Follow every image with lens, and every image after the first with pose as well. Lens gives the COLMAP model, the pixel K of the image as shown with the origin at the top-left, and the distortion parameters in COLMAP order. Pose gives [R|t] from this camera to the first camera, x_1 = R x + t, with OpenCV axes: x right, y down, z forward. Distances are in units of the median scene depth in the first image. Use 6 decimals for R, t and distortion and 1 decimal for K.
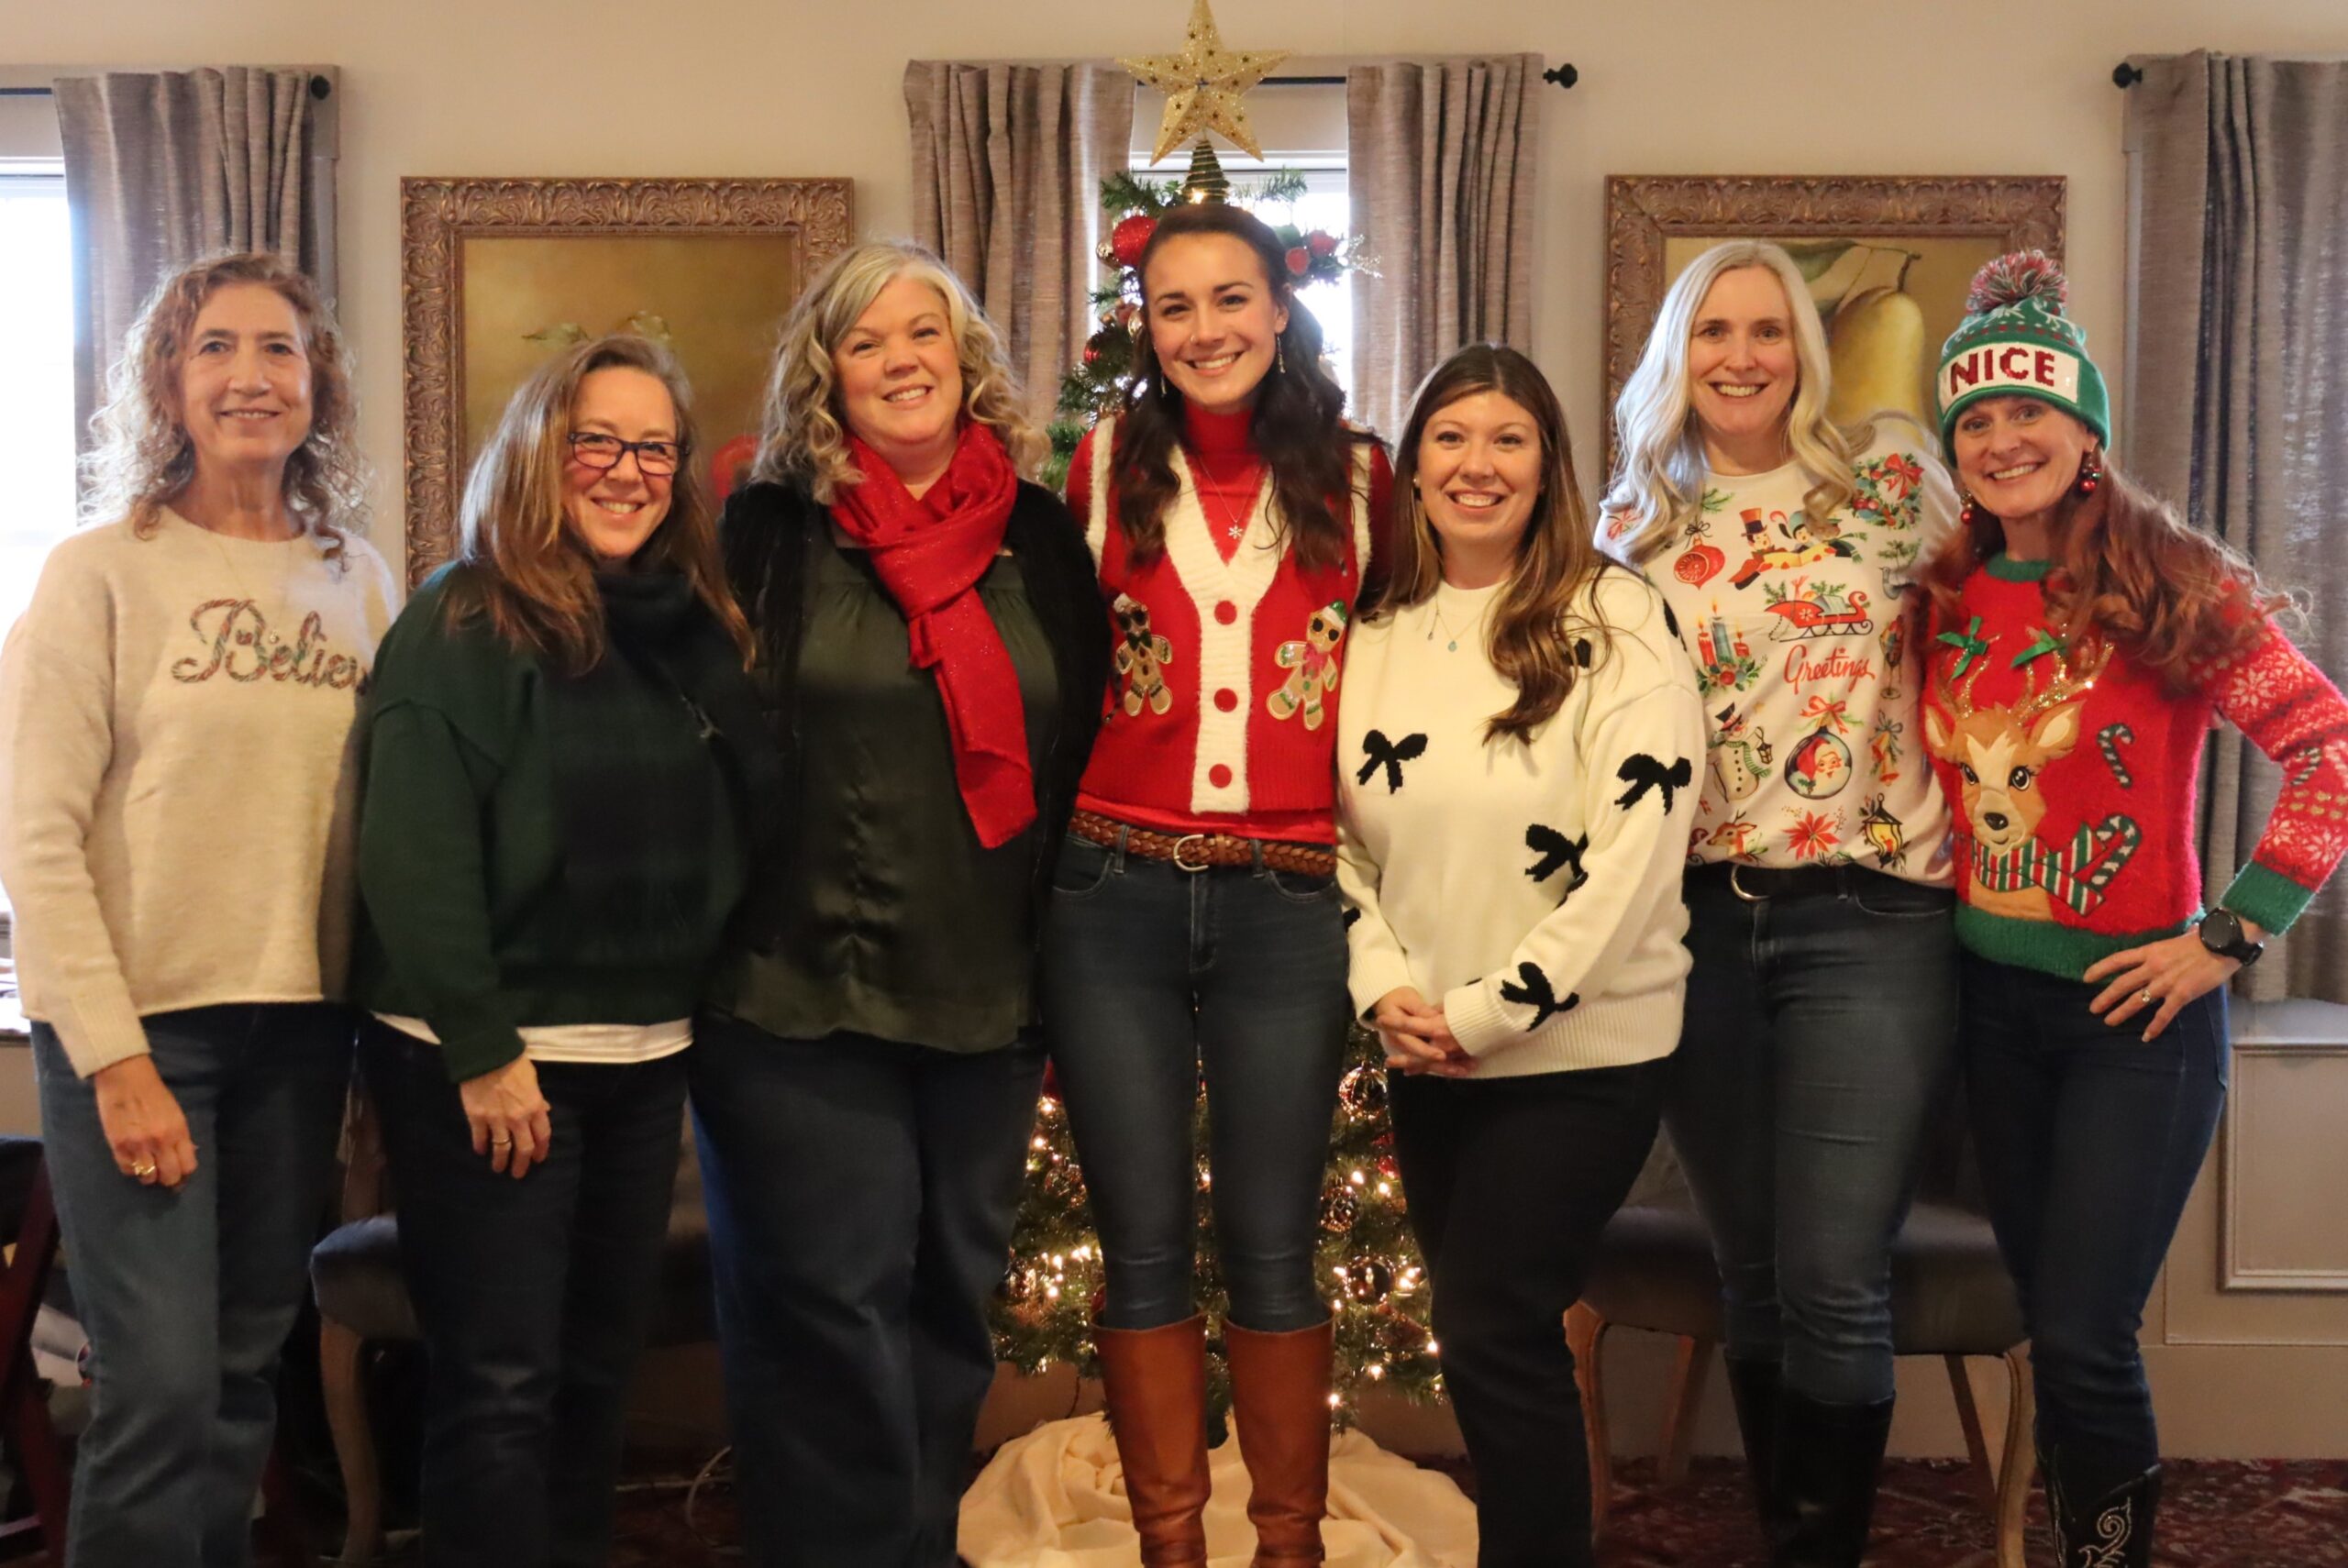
lens RADIAL K [[3089.1, 0, 1185.6], [0, 3089.1, 770.8], [0, 0, 1]] dist [0.002483, 0.000000]
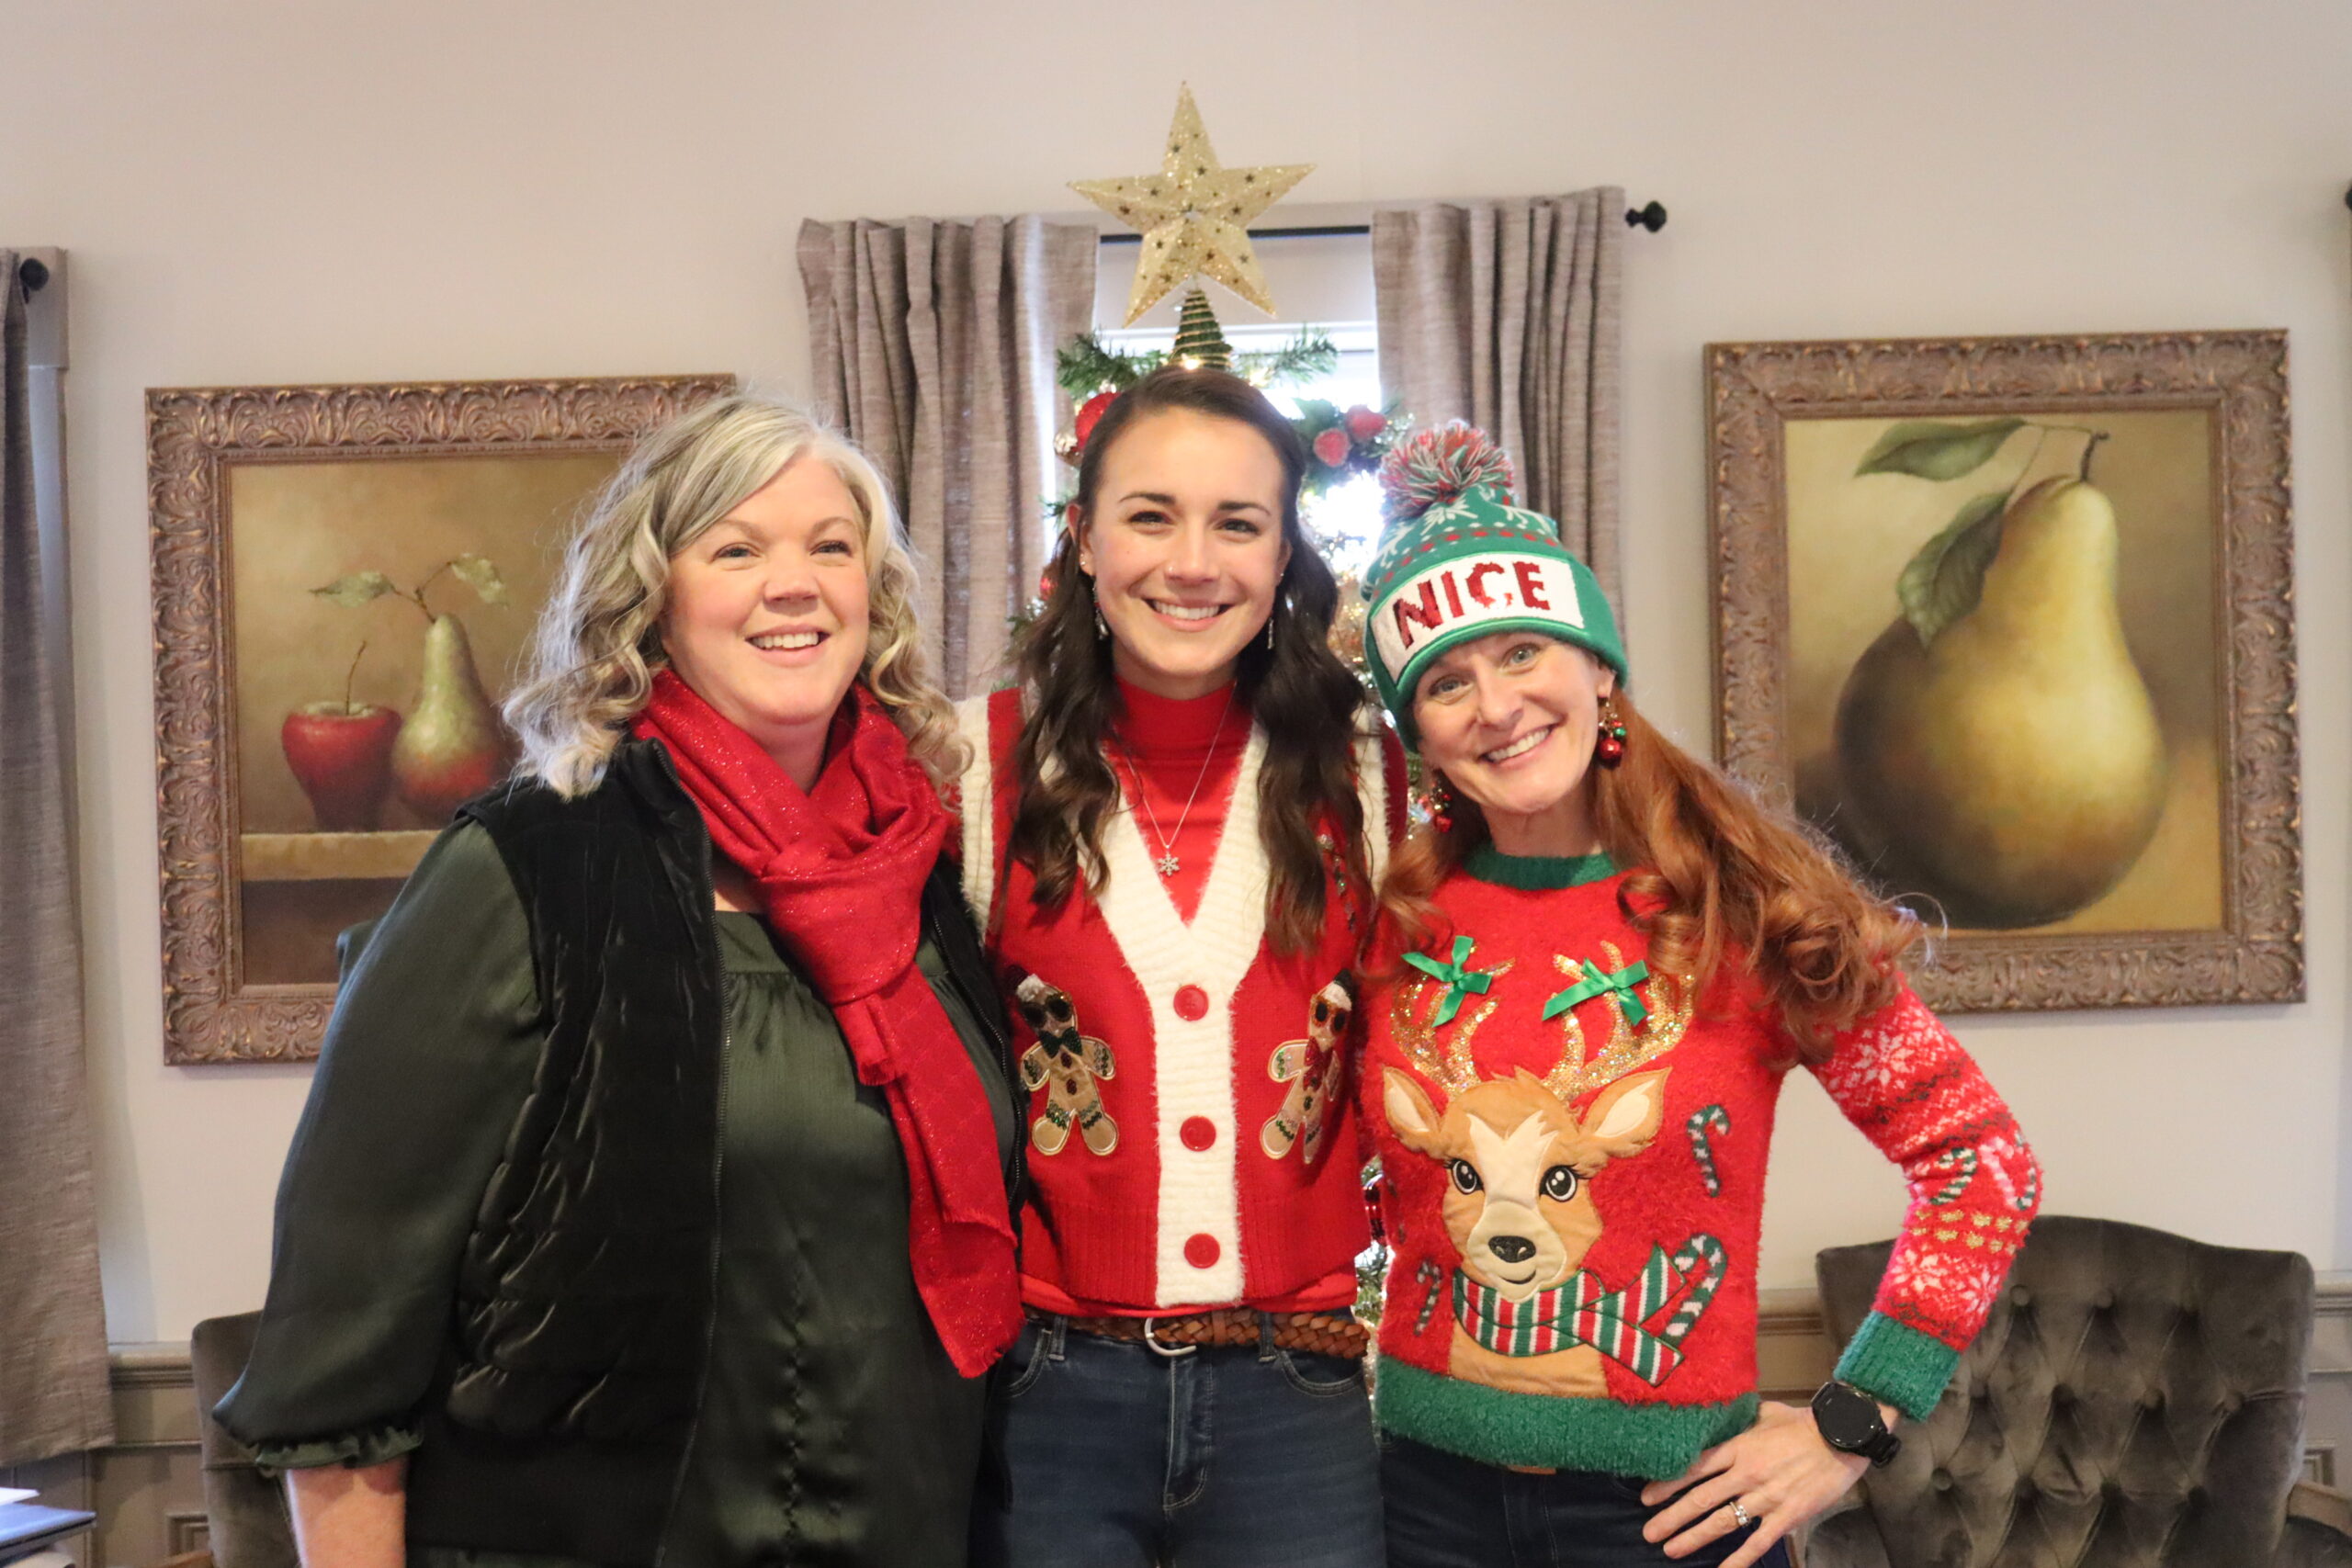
lens RADIAL K [[2588.3, 0, 1216.2], [0, 2588.3, 759.8], [0, 0, 1]] dist [-0.014394, 0.000000]
pose [[0.999081, -0.031329, 0.029234, -0.009570], [0.033510, 0.996442, -0.077340, -0.042160], [-0.026707, 0.078248, 0.996576, 0.363369]]
